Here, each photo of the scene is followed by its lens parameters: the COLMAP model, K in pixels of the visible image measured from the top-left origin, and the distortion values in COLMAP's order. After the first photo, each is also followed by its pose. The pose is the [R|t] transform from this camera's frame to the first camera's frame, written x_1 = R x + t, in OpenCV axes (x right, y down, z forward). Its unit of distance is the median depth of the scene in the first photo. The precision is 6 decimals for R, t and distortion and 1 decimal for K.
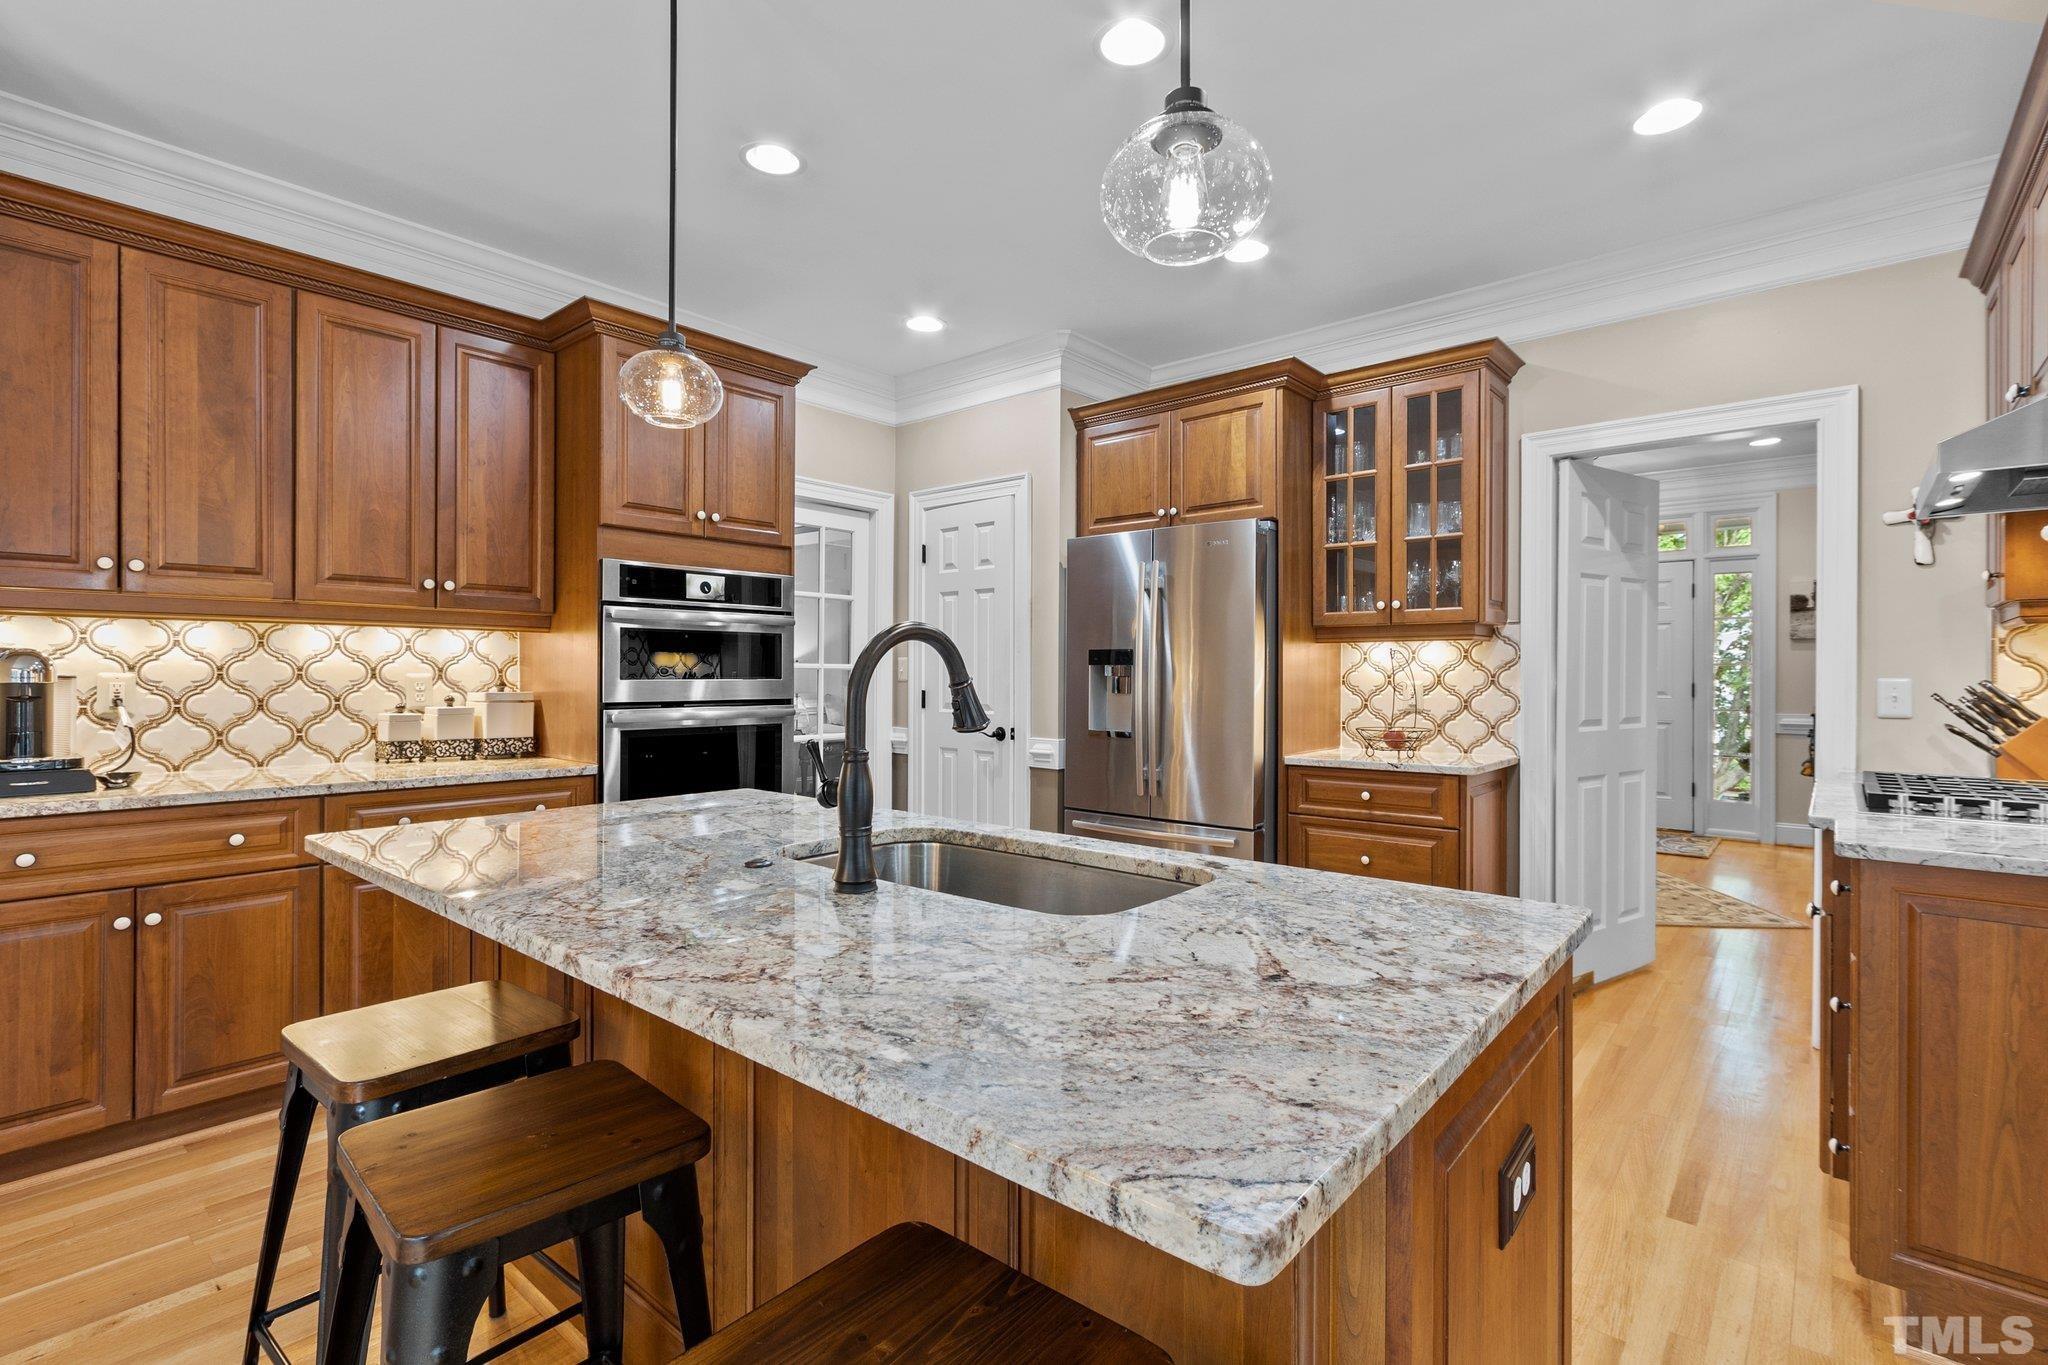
lens RADIAL K [[945.4, 0, 1022.0], [0, 945.4, 686.1], [0, 0, 1]] dist [0.000784, -0.000640]
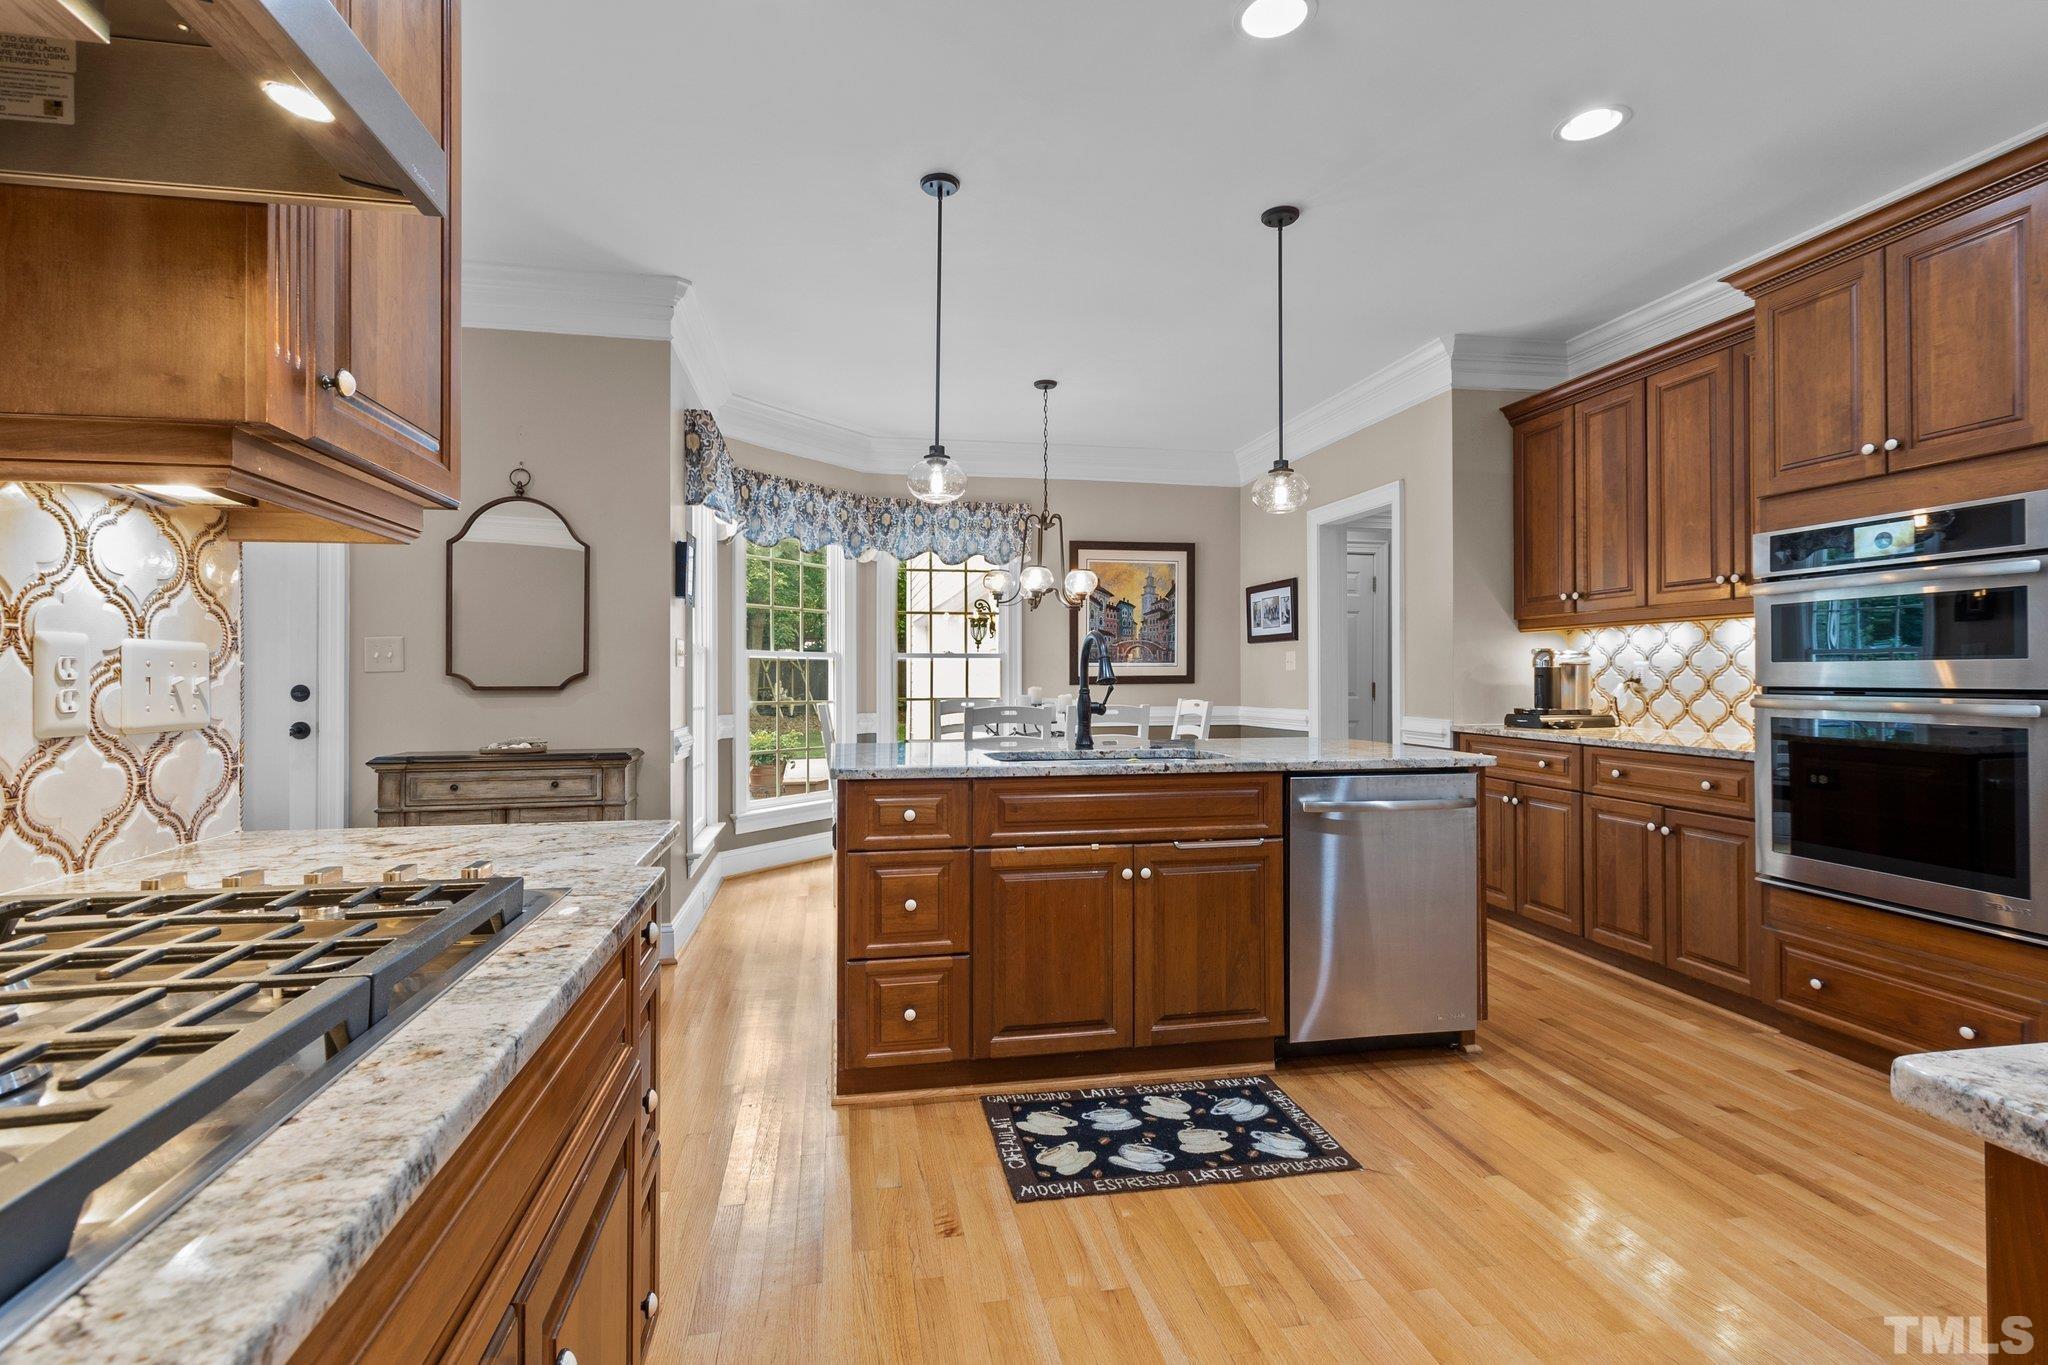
lens RADIAL K [[945.4, 0, 1014.6], [0, 945.4, 674.9], [0, 0, 1]] dist [0.000784, -0.000640]
pose [[-0.627815, 0.001502, -0.778361, 0.794089], [-0.002802, 0.999987, 0.004190, 0.003706], [0.778358, 0.004812, -0.627803, 1.064611]]
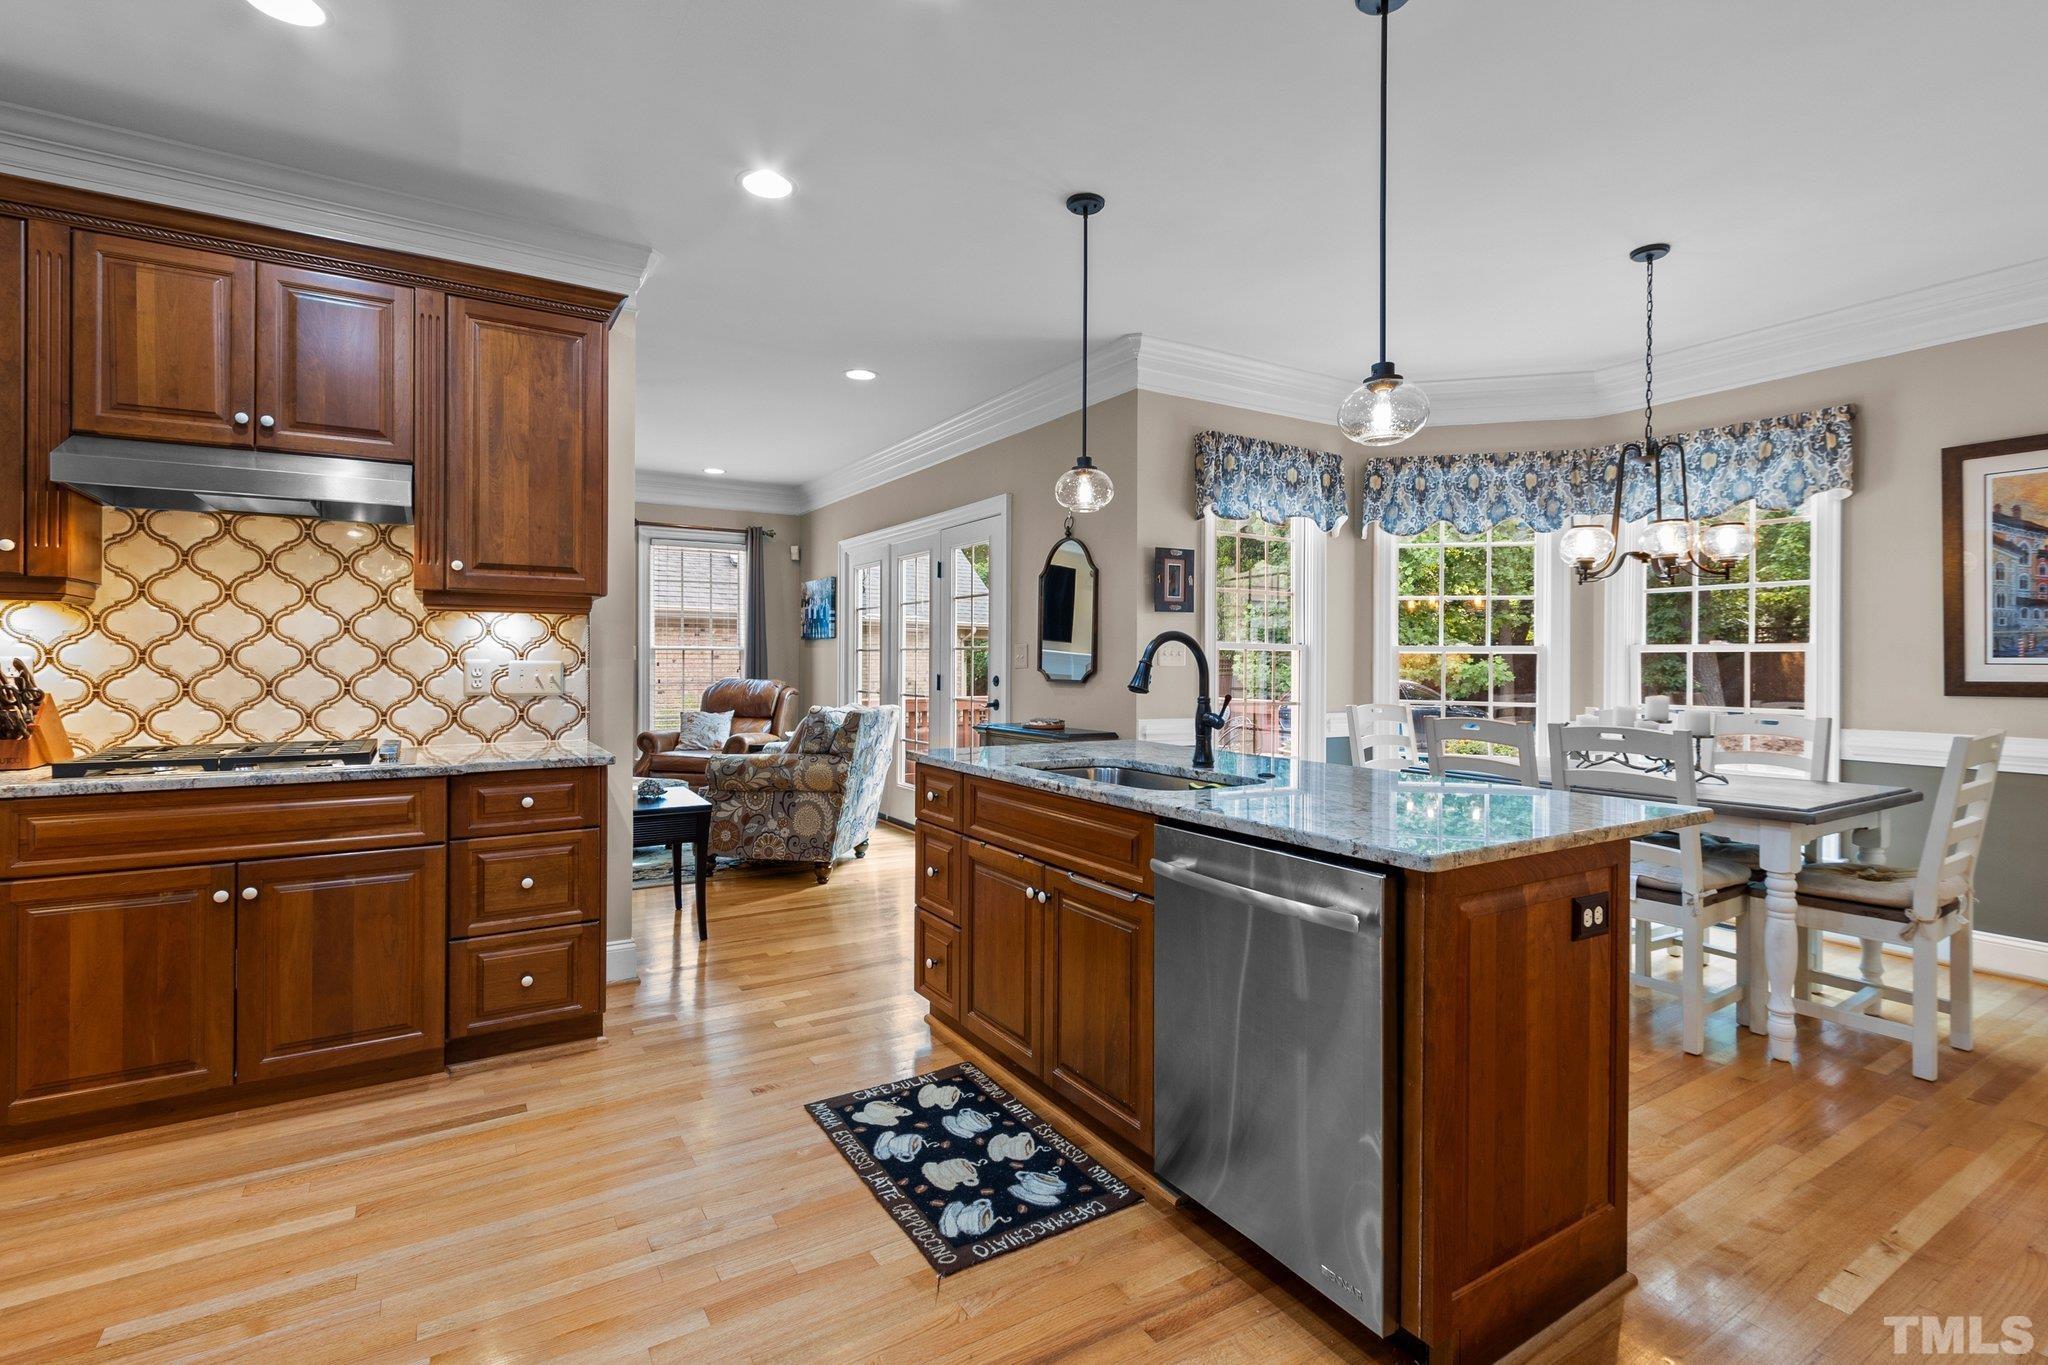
lens RADIAL K [[945.4, 0, 1019.5], [0, 945.4, 666.0], [0, 0, 1]] dist [0.000784, -0.000640]
pose [[-0.953476, -0.006149, 0.301406, -1.706693], [-0.002304, 0.999911, 0.013110, -0.053972], [-0.301460, 0.011806, -0.953406, 1.889056]]
